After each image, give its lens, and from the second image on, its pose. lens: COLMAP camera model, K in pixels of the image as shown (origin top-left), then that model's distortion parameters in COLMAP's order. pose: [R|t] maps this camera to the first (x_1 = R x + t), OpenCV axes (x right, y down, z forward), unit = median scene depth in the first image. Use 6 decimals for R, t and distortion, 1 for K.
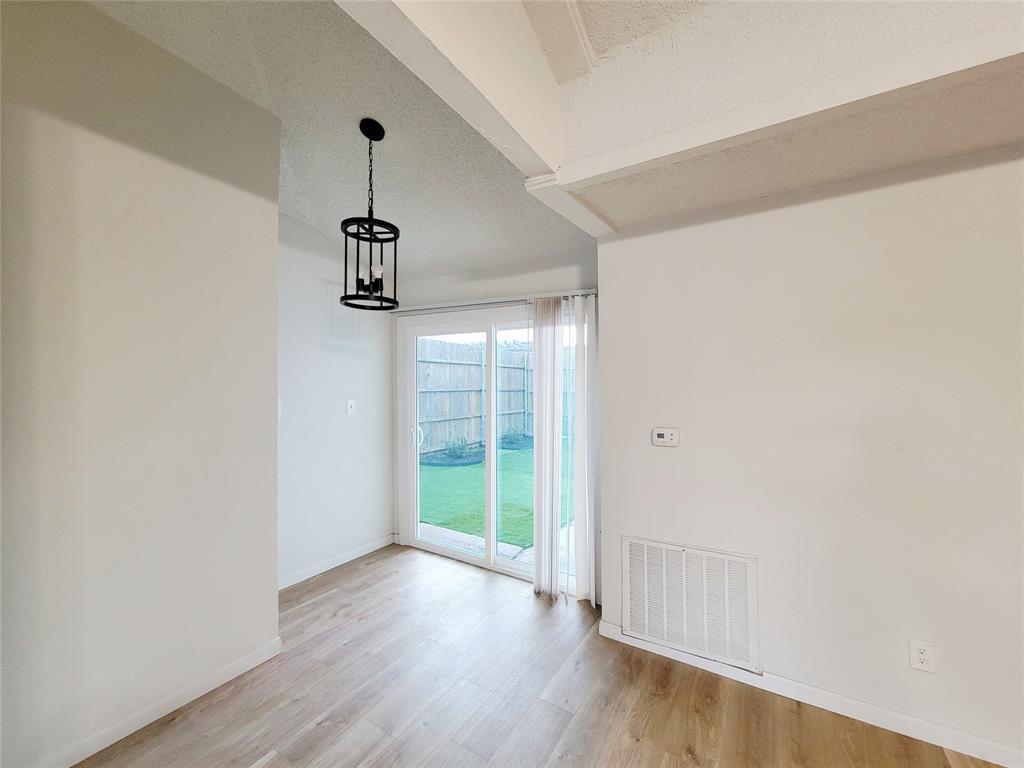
lens RADIAL K [[417.4, 0, 515.4], [0, 417.4, 385.4], [0, 0, 1]] dist [0.000130, -0.000114]
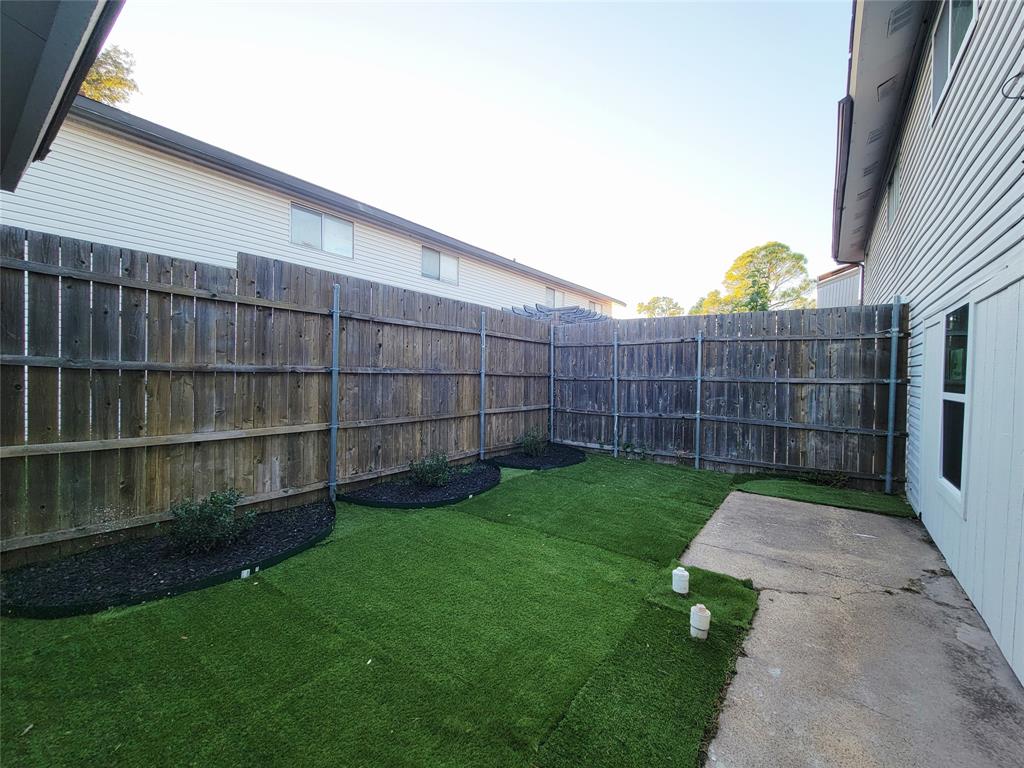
lens RADIAL K [[417.4, 0, 515.4], [0, 417.4, 385.4], [0, 0, 1]] dist [0.000130, -0.000114]
pose [[0.996676, 0.012895, -0.080437, 0.023989], [-0.011112, 0.999683, 0.022577, 0.013556], [0.080703, -0.021608, 0.996504, 0.370983]]
